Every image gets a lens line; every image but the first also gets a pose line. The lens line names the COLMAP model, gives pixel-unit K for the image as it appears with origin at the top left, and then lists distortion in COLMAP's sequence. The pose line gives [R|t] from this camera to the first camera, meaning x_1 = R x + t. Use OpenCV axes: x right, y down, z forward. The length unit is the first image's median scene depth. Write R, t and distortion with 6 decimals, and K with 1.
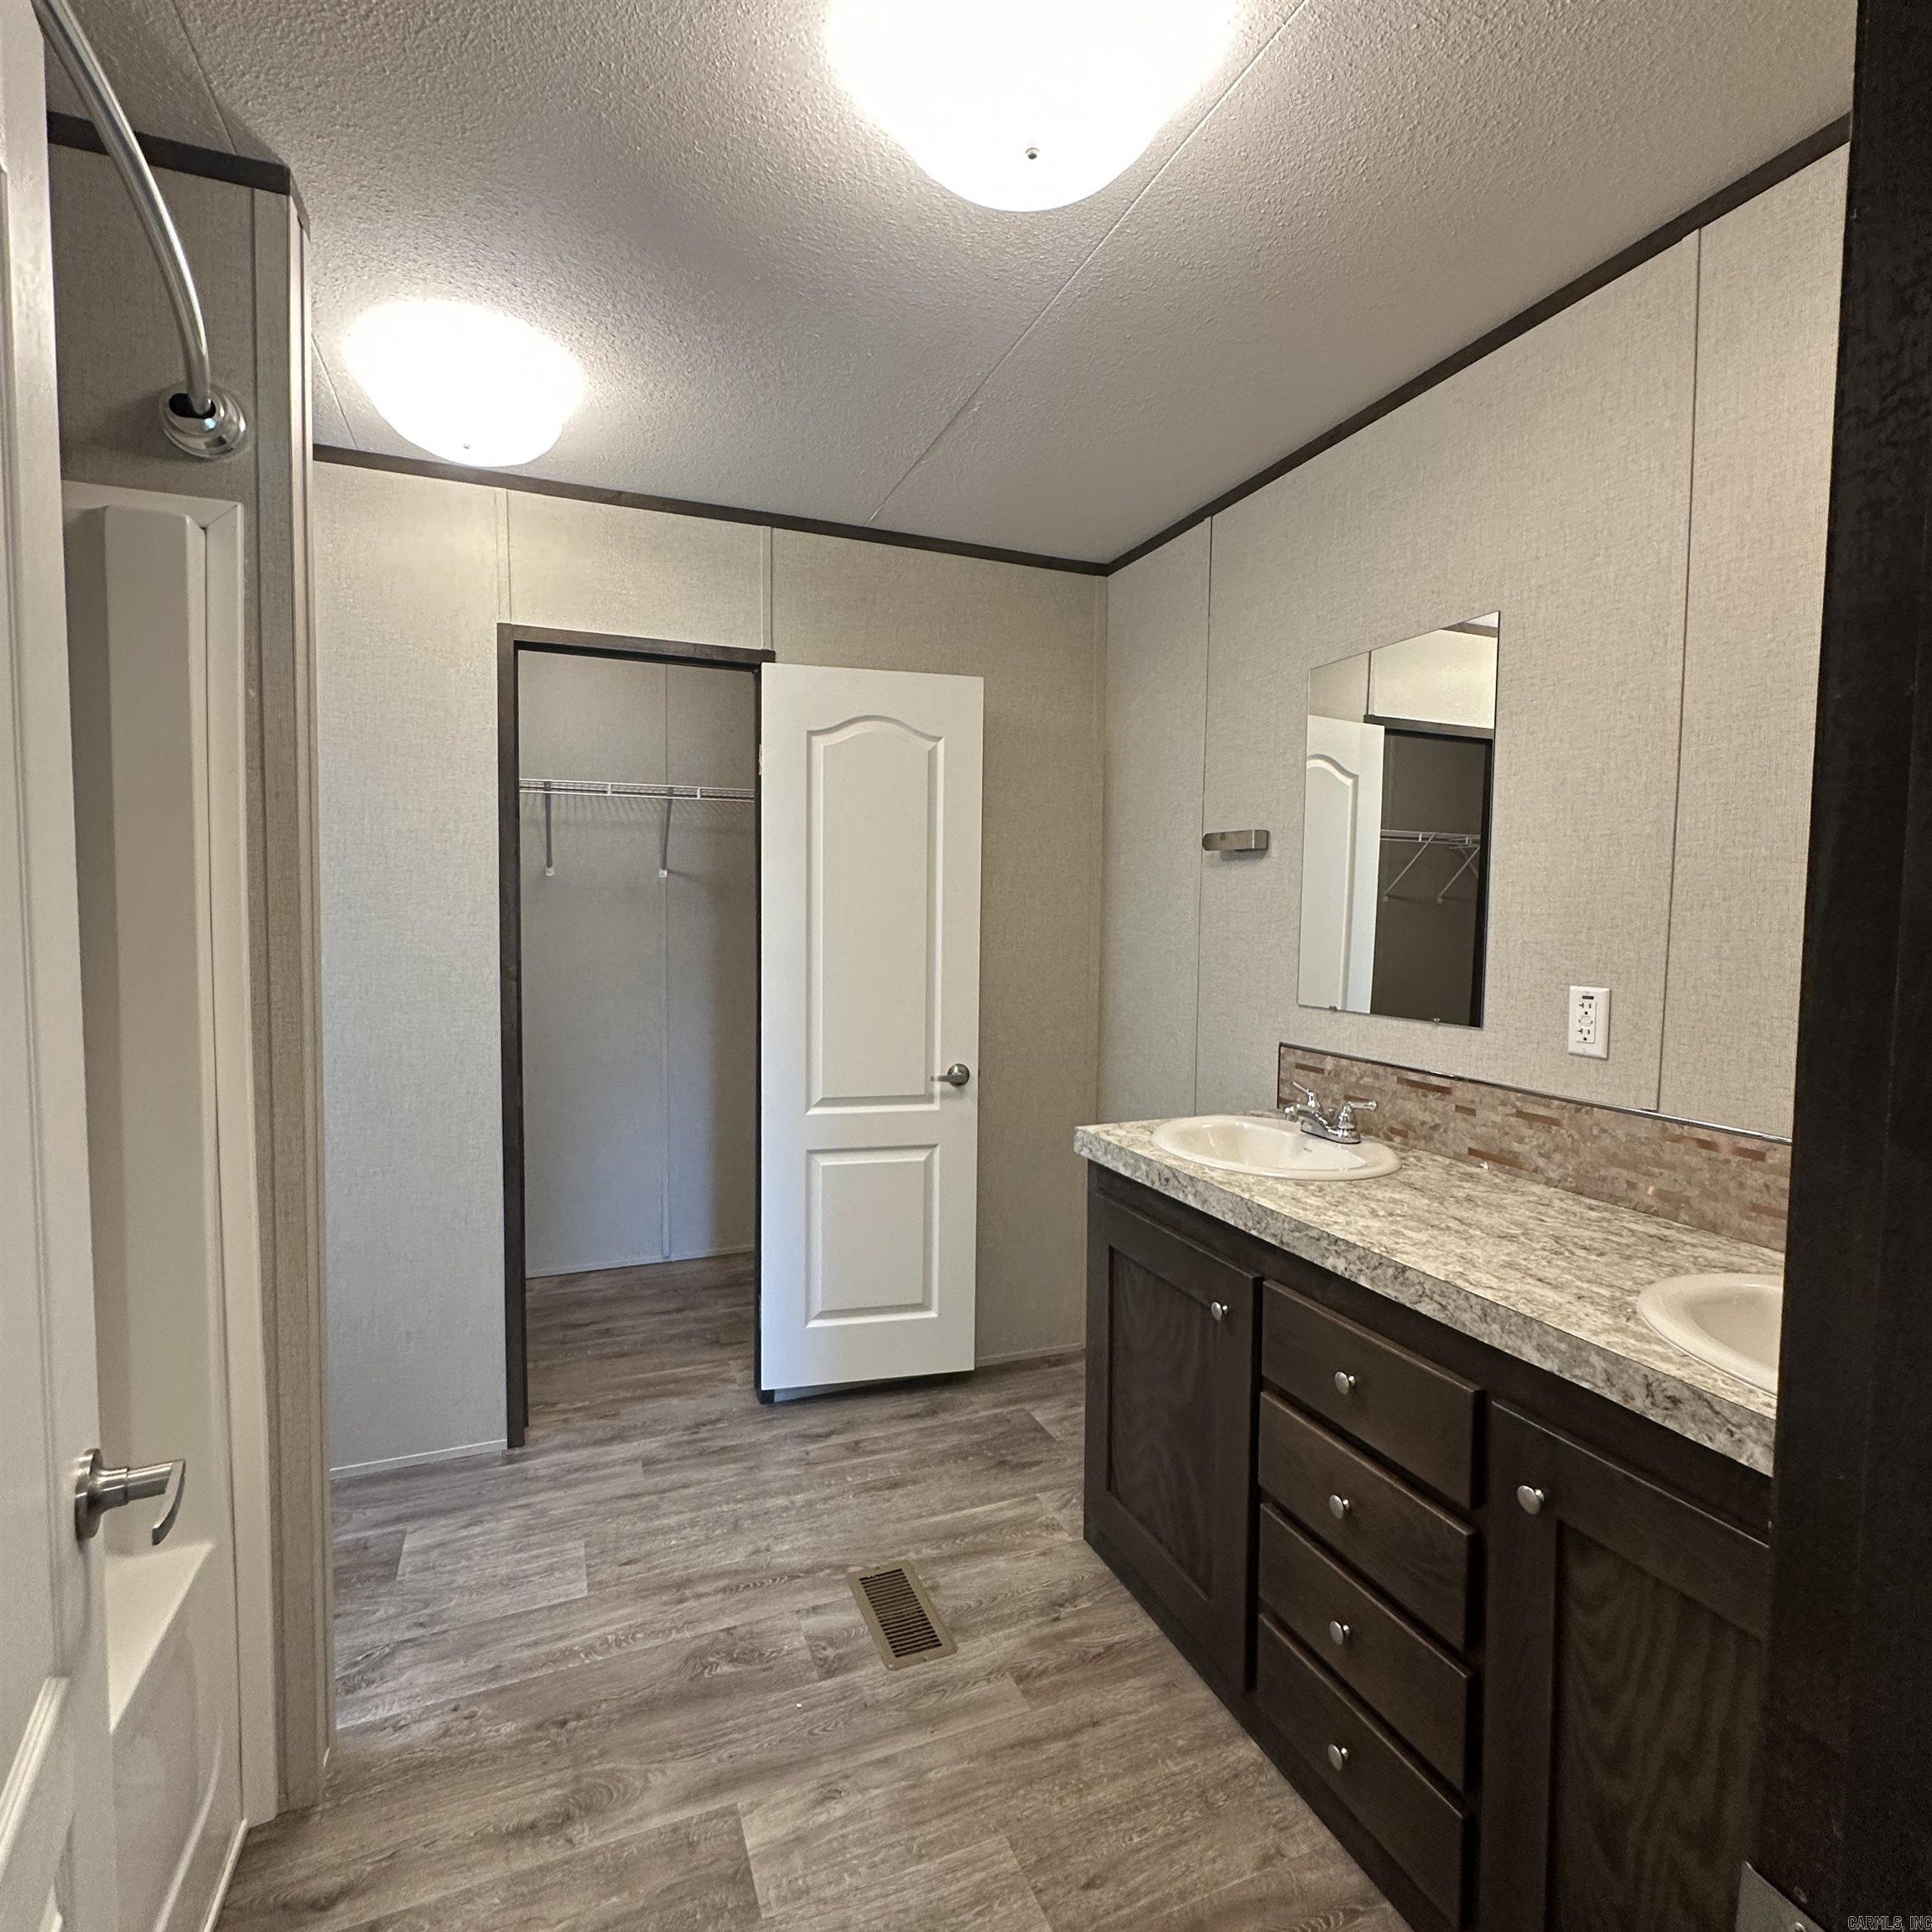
lens RADIAL K [[1018.8, 0, 970.6], [0, 1018.8, 946.7], [0, 0, 1]] dist [-0.004667, 0.001389]
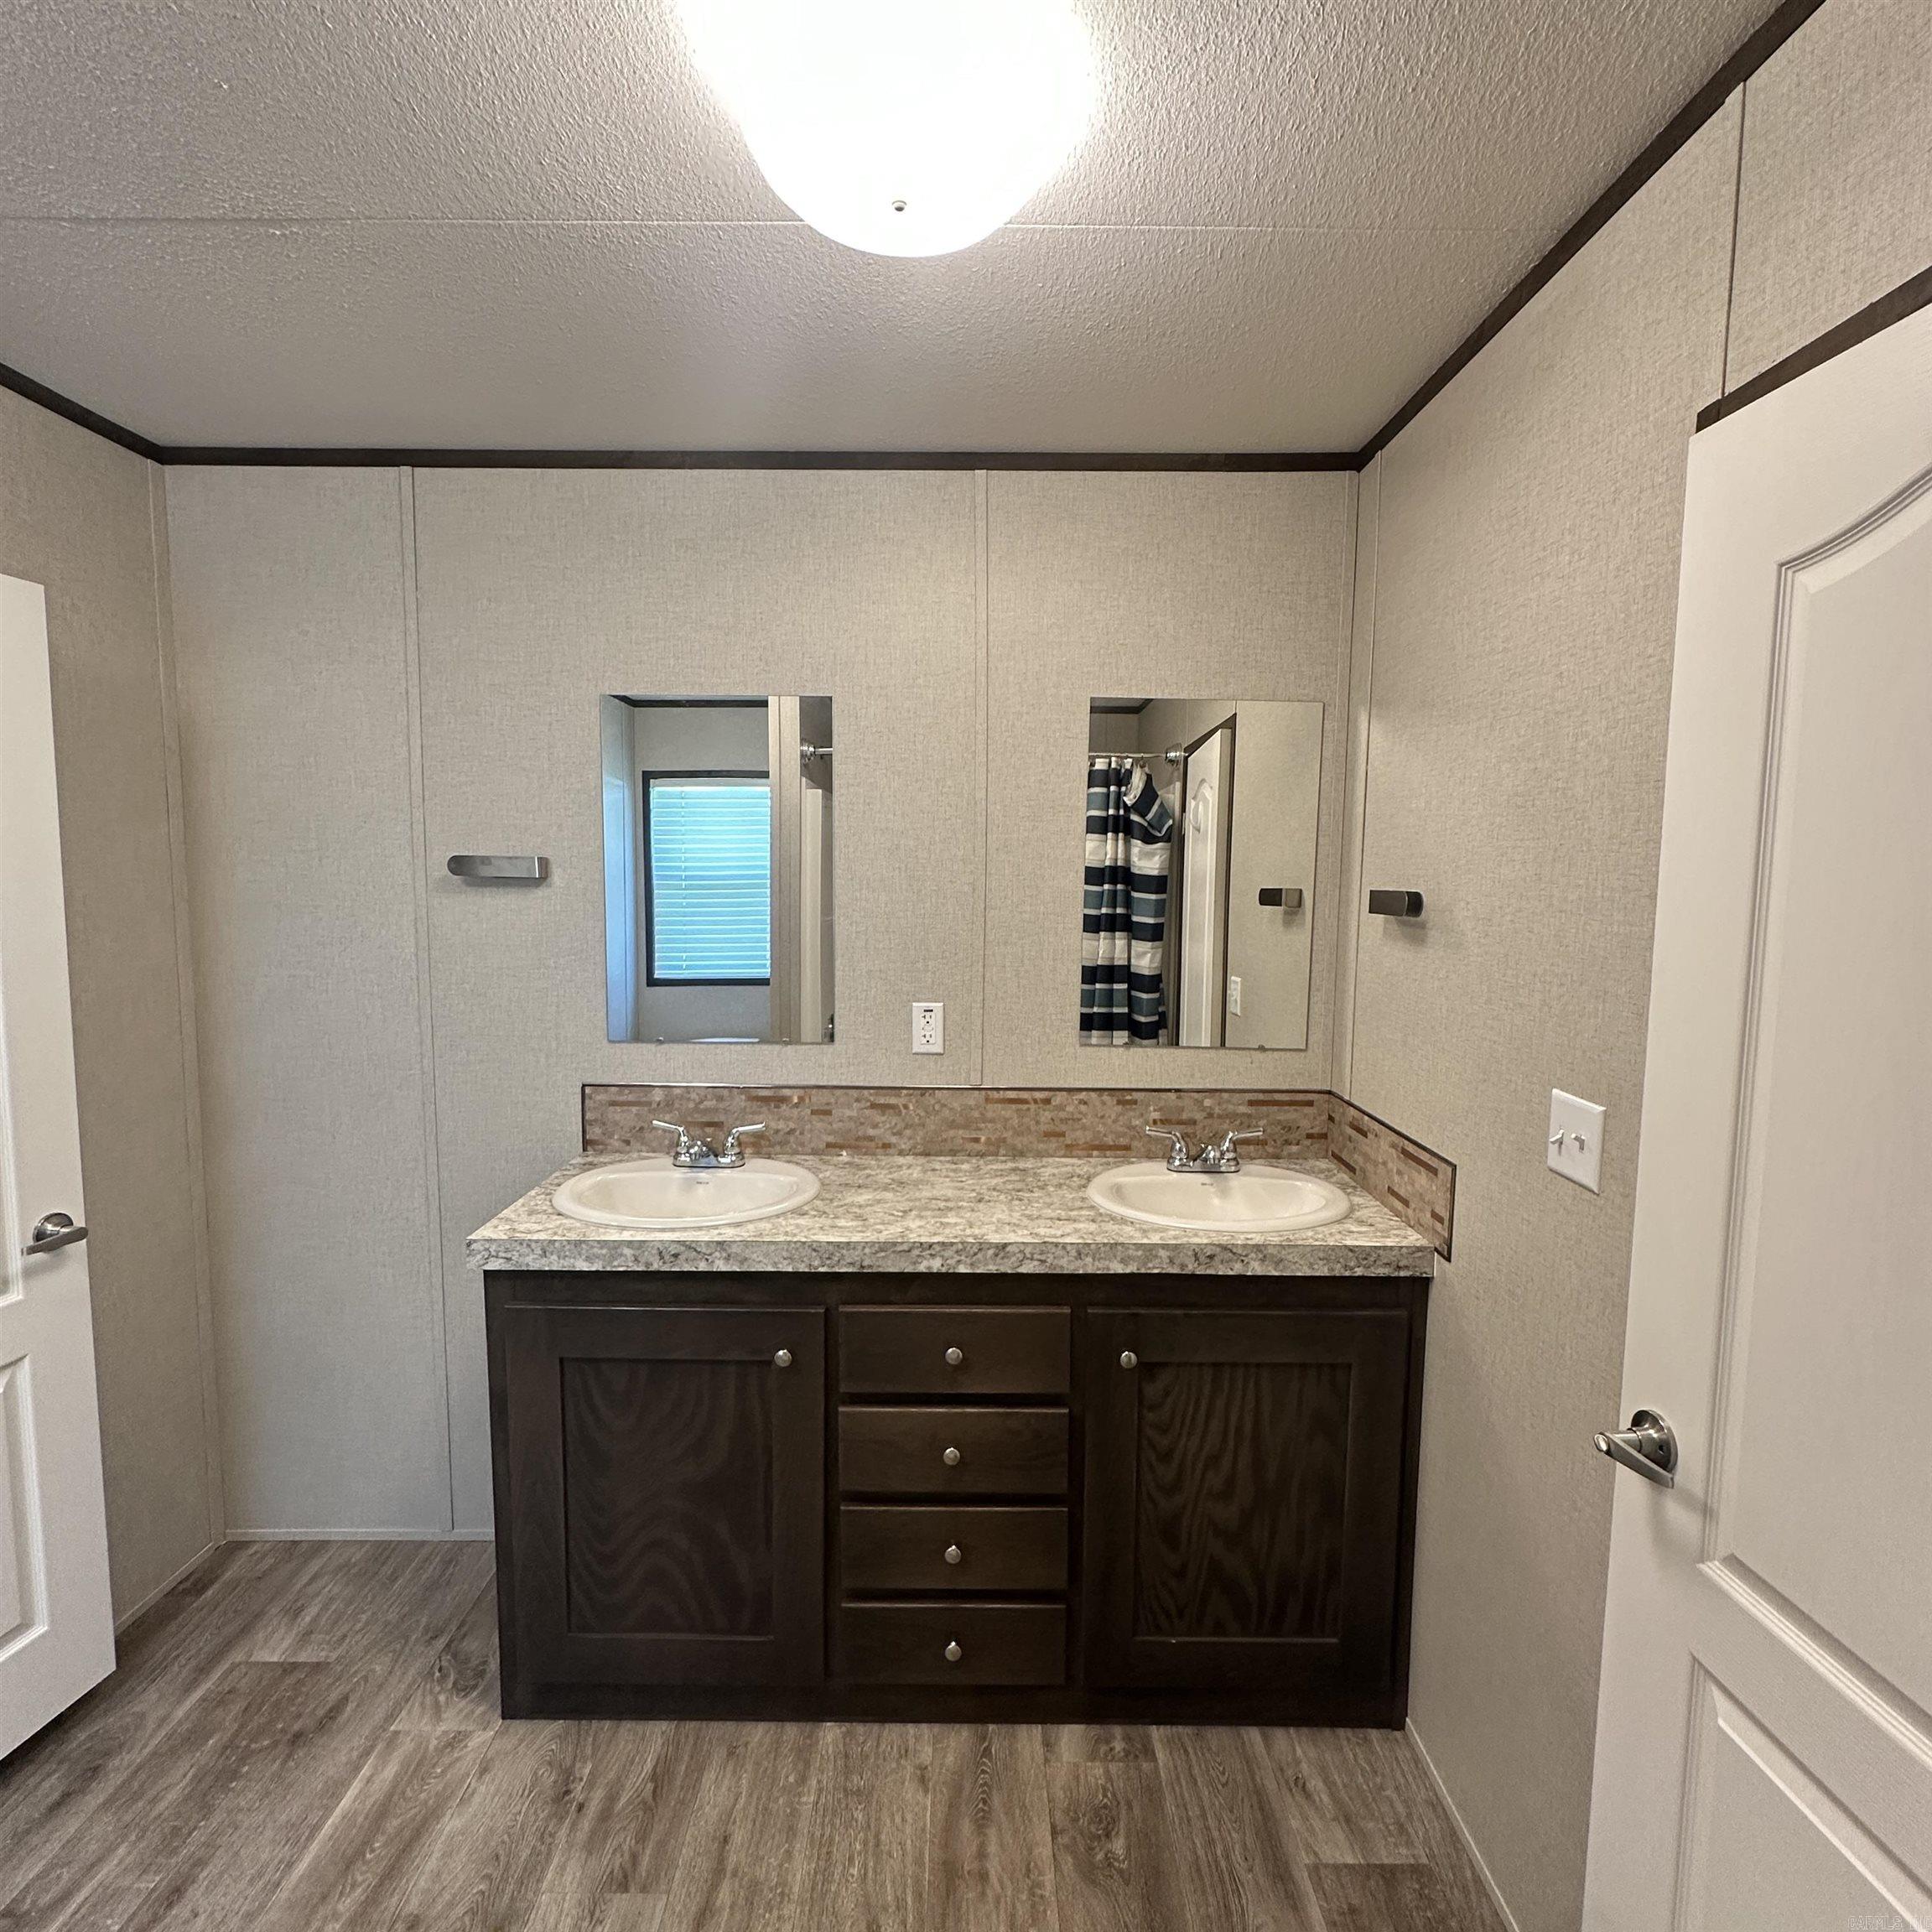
lens RADIAL K [[1018.8, 0, 962.2], [0, 1018.8, 947.0], [0, 0, 1]] dist [-0.004667, 0.001389]
pose [[0.382641, -0.071650, 0.921115, -0.606198], [0.029509, 0.997427, 0.065328, -0.119378], [-0.923426, 0.002184, 0.383771, 0.433965]]
